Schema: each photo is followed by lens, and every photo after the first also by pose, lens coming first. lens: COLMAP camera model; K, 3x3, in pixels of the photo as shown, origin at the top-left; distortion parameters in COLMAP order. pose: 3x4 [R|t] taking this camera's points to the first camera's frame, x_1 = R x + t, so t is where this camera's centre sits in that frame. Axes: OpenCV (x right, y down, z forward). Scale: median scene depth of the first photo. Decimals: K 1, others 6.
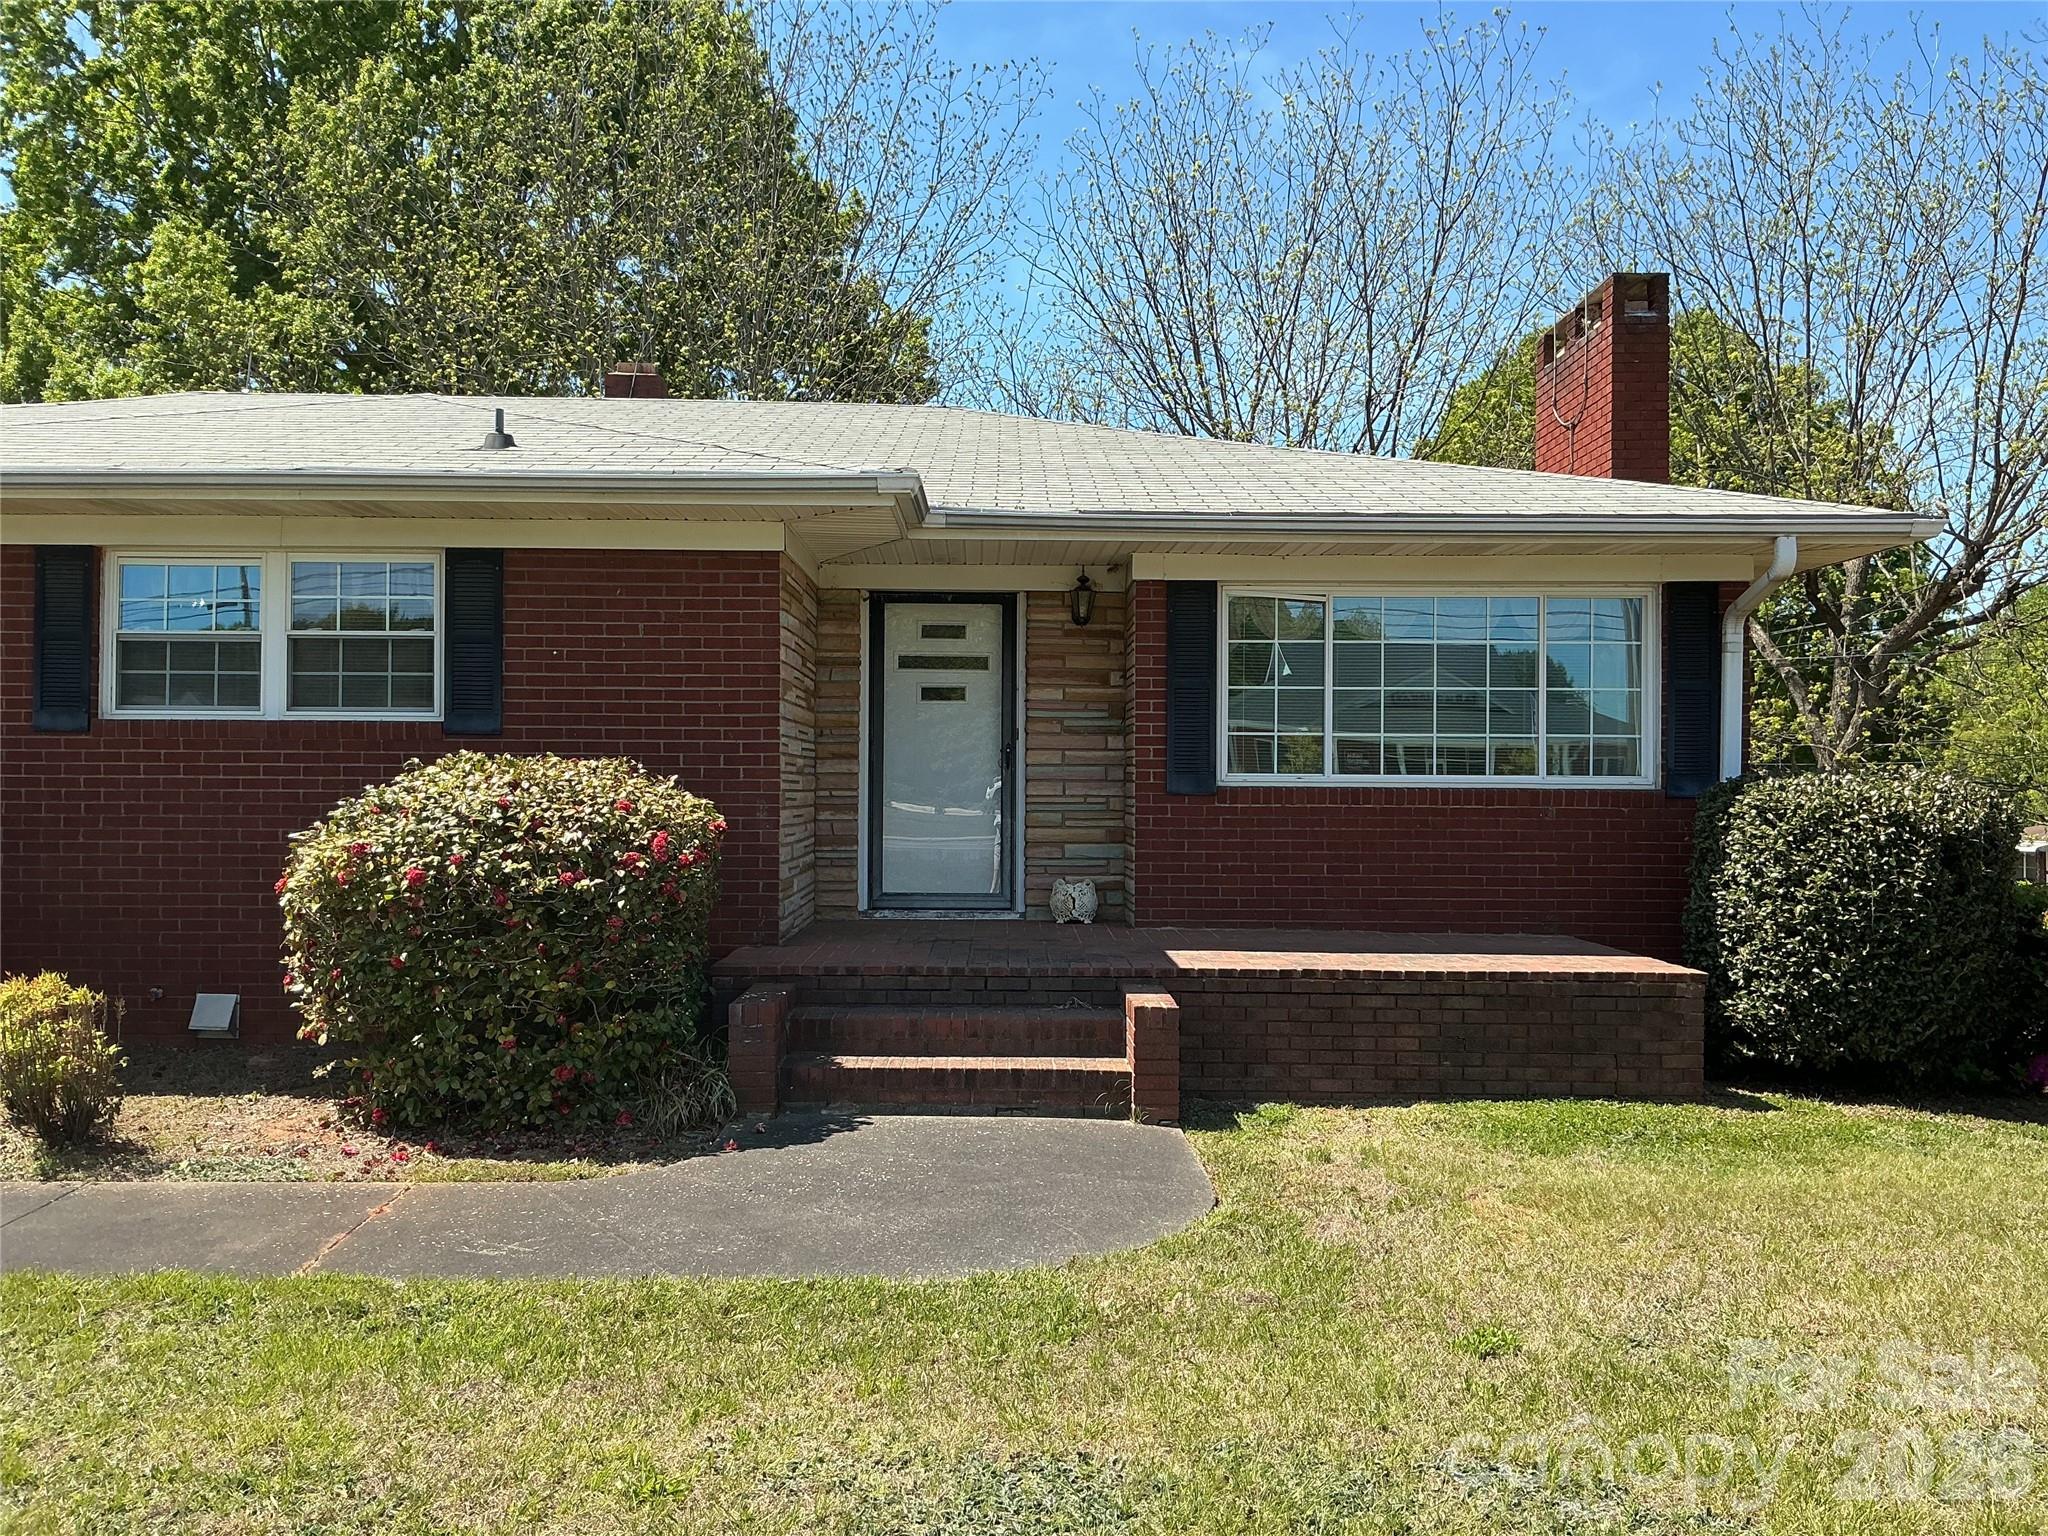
lens RADIAL K [[1702.7, 0, 1028.0], [0, 1702.7, 777.9], [0, 0, 1]] dist [0.086344, -0.157577]
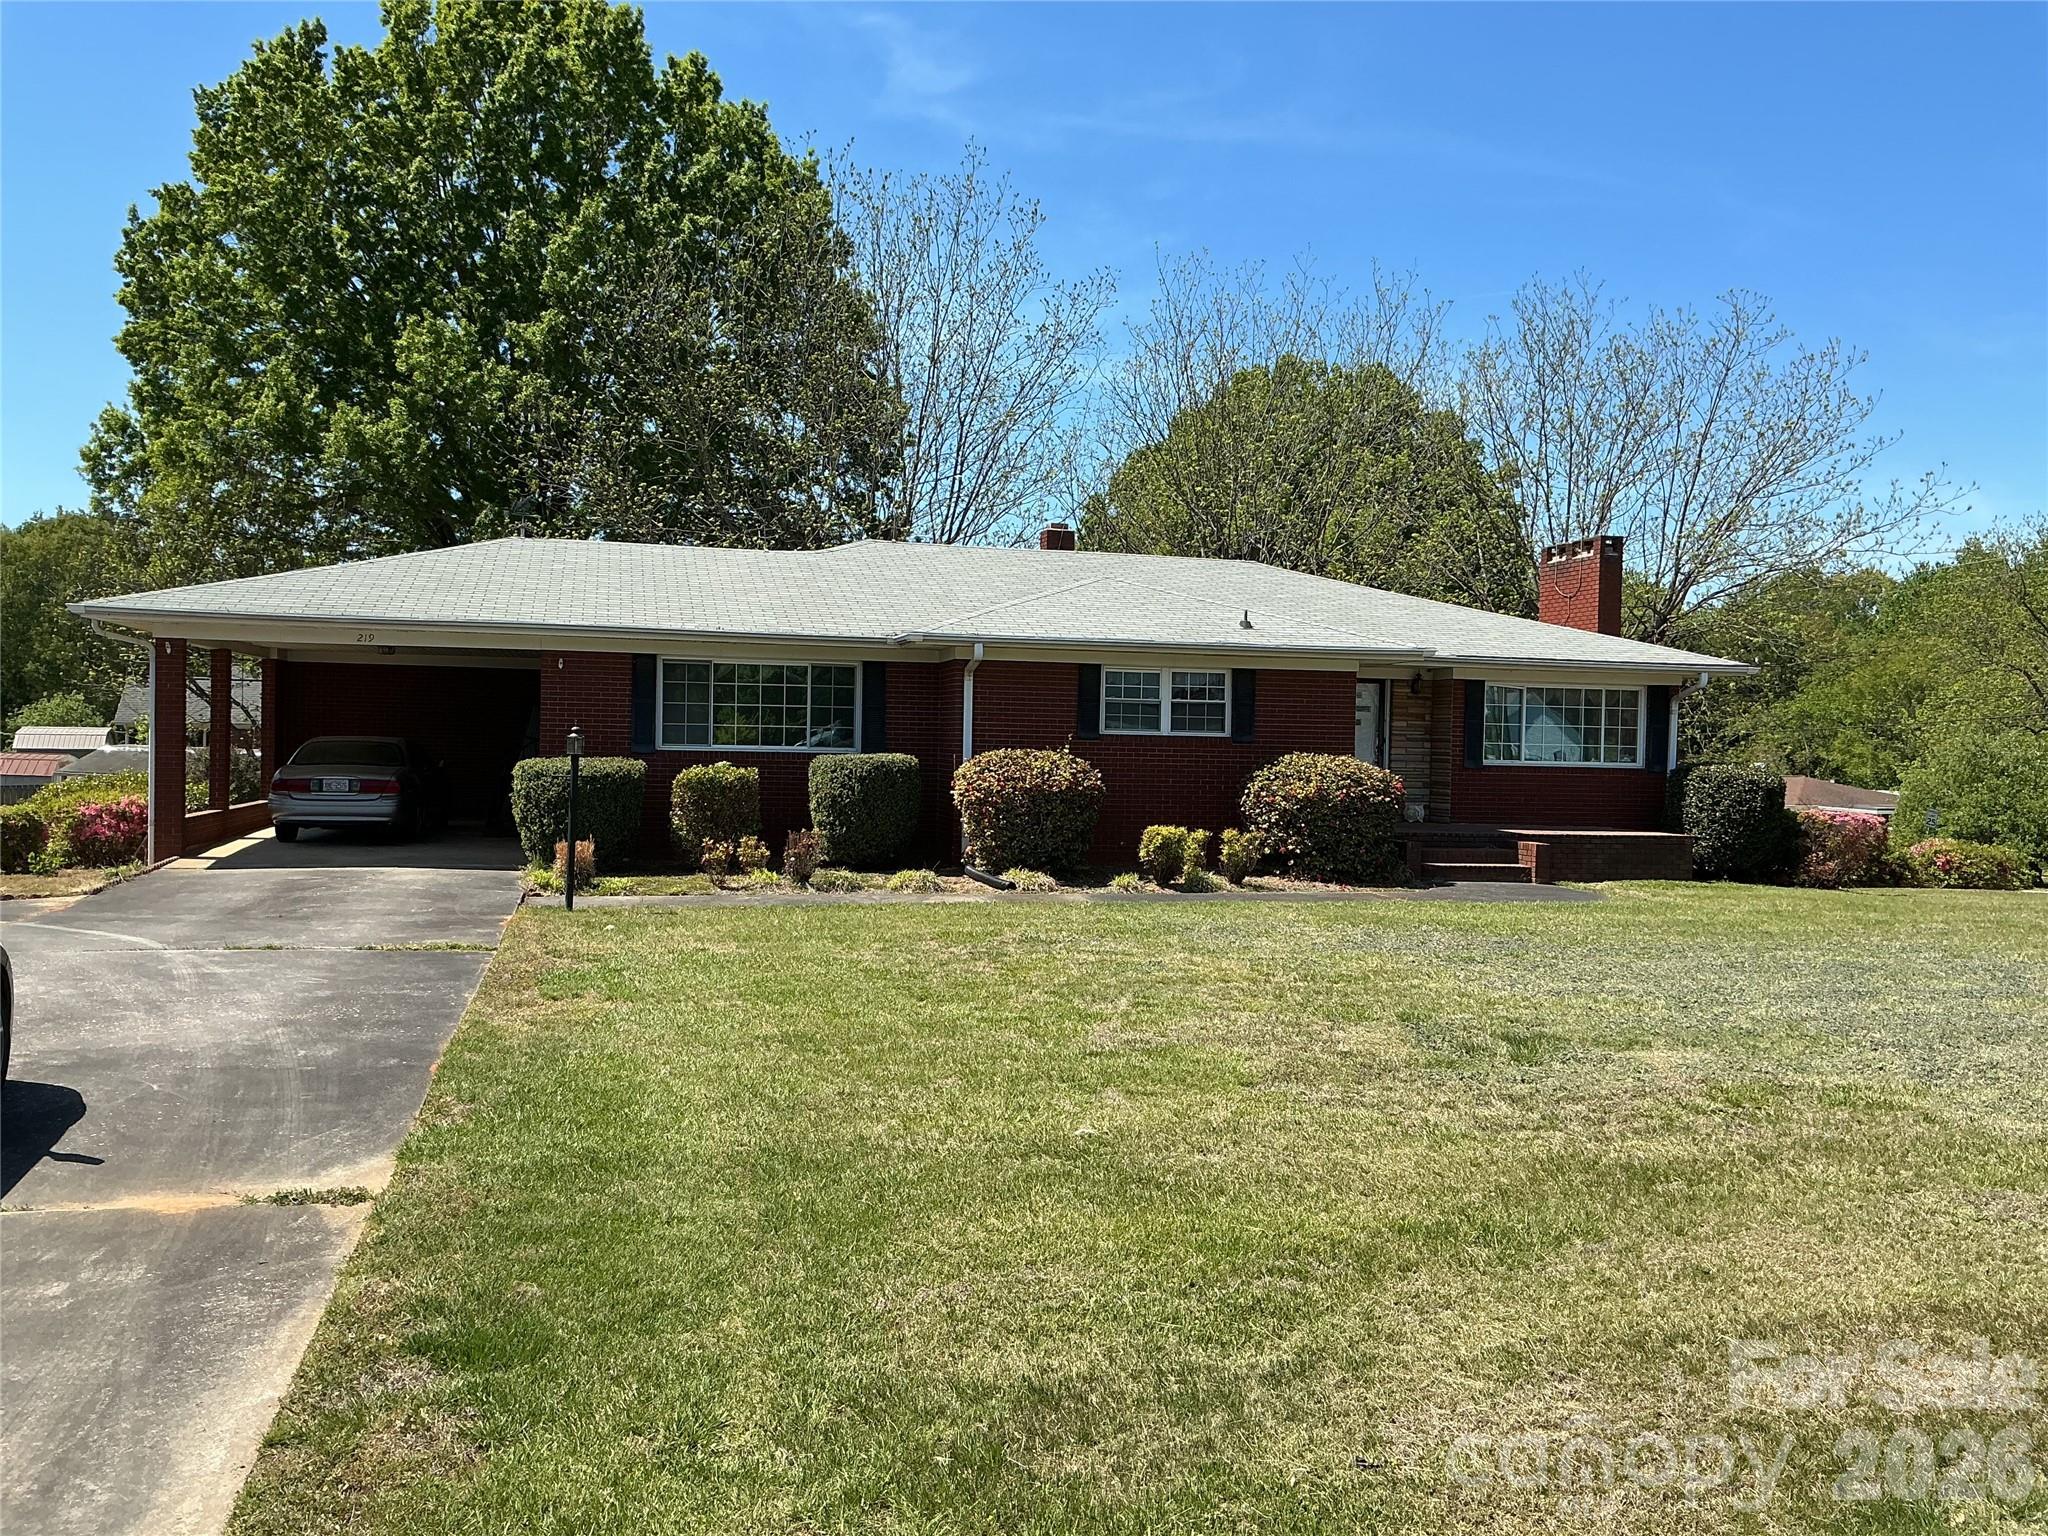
lens RADIAL K [[1702.7, 0, 1014.5], [0, 1702.7, 767.3], [0, 0, 1]] dist [0.086344, -0.157577]
pose [[0.975226, 0.012243, 0.220871, -1.194417], [-0.017724, 0.999582, 0.022851, -0.039734], [-0.220499, -0.026200, 0.975035, -1.361468]]
